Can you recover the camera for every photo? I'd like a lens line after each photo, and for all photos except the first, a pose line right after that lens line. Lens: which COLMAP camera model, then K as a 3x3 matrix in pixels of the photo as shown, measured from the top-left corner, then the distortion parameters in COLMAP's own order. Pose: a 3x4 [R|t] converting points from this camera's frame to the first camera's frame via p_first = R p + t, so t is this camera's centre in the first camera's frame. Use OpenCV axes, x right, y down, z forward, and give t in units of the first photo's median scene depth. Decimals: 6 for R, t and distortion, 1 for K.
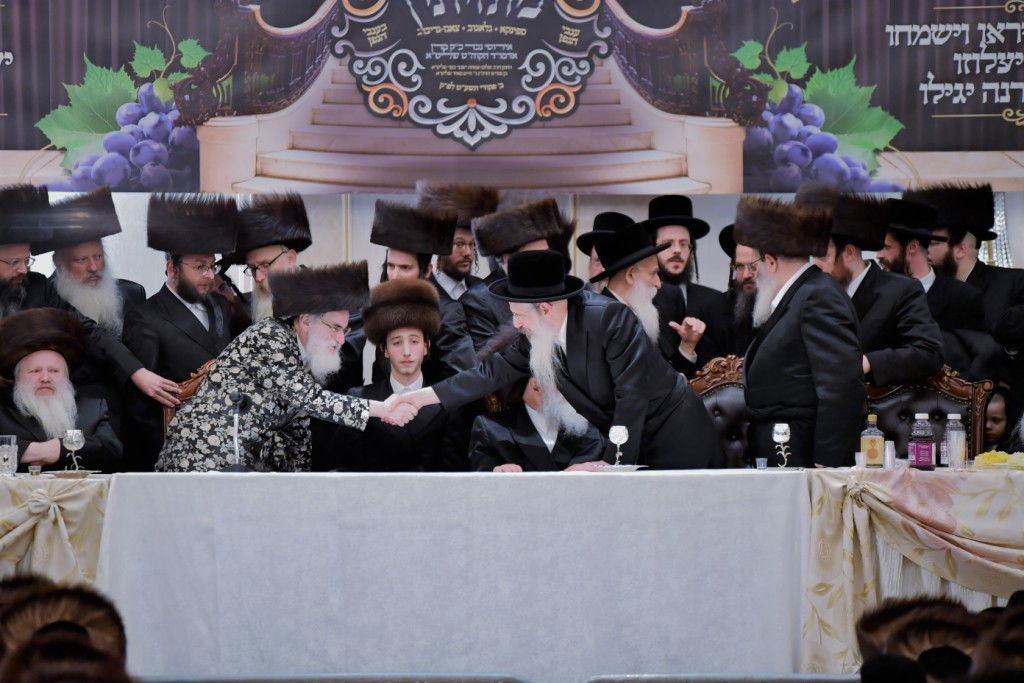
lens RADIAL K [[5679.5, 0, 512.7], [0, 5679.5, 401.1], [0, 0, 1]] dist [2.032890, 23.296720]
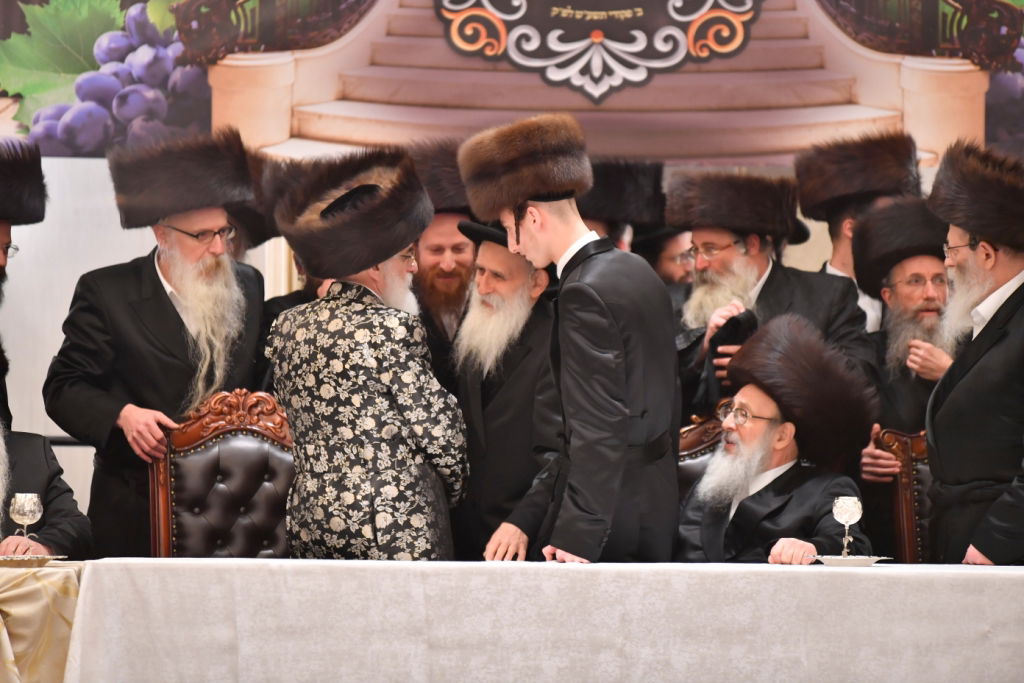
lens RADIAL K [[5679.5, 0, 512.7], [0, 5679.5, 401.1], [0, 0, 1]] dist [2.032890, 23.296720]
pose [[0.999923, 0.010777, 0.006092, -0.021409], [-0.010702, 0.999868, -0.012214, 0.001597], [-0.006223, 0.012148, 0.999907, 0.292606]]
